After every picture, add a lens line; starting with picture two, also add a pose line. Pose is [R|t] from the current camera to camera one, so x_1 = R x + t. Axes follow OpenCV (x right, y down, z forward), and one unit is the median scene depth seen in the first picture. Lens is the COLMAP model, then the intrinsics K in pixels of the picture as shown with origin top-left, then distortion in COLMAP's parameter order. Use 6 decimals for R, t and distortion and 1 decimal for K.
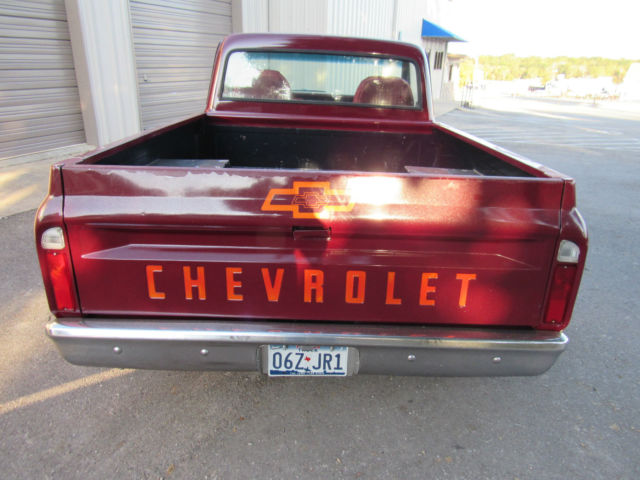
lens RADIAL K [[455.7, 0, 320.0], [0, 455.7, 240.0], [0, 0, 1]] dist [-0.034580, 0.020347]
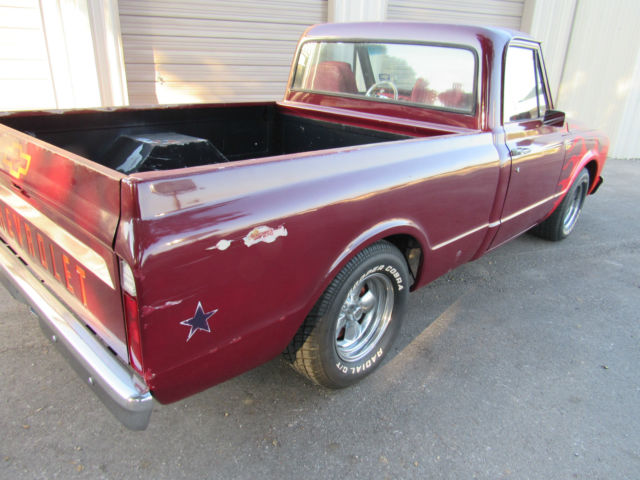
lens RADIAL K [[455.7, 0, 320.0], [0, 455.7, 240.0], [0, 0, 1]] dist [-0.034580, 0.020347]
pose [[0.733097, 0.255993, -0.630109, 0.553145], [-0.267327, 0.960351, 0.079140, -0.079741], [0.625385, 0.110428, 0.772463, 0.278725]]
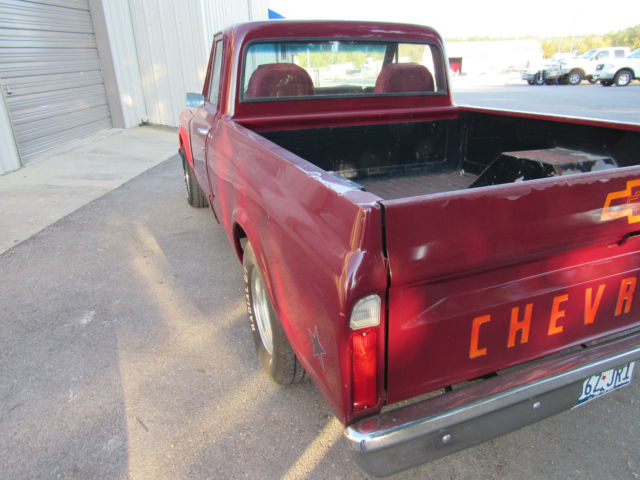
lens RADIAL K [[455.7, 0, 320.0], [0, 455.7, 240.0], [0, 0, 1]] dist [-0.034580, 0.020347]
pose [[0.933782, -0.182999, 0.307509, -0.379841], [0.179085, 0.982972, 0.041159, -0.068282], [-0.309805, 0.016636, 0.950655, 0.164597]]
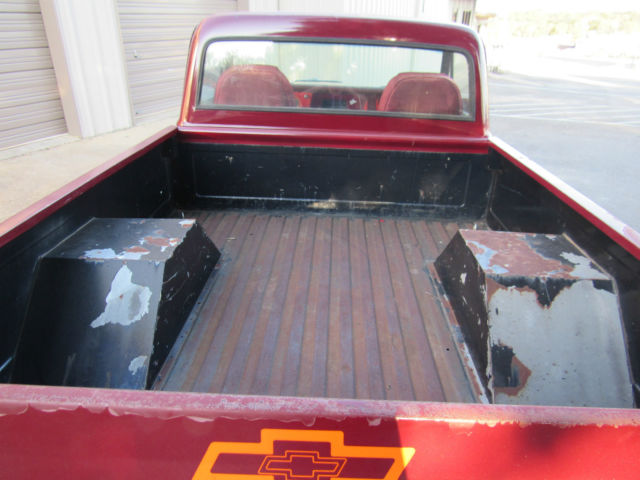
lens RADIAL K [[459.4, 0, 320.0], [0, 459.4, 240.0], [0, 0, 1]] dist [-0.029542, 0.009058]
pose [[0.999346, 0.004167, -0.035930, 0.006293], [-0.001474, 0.997208, 0.074653, -0.149715], [0.036140, -0.074552, 0.996562, 0.248717]]
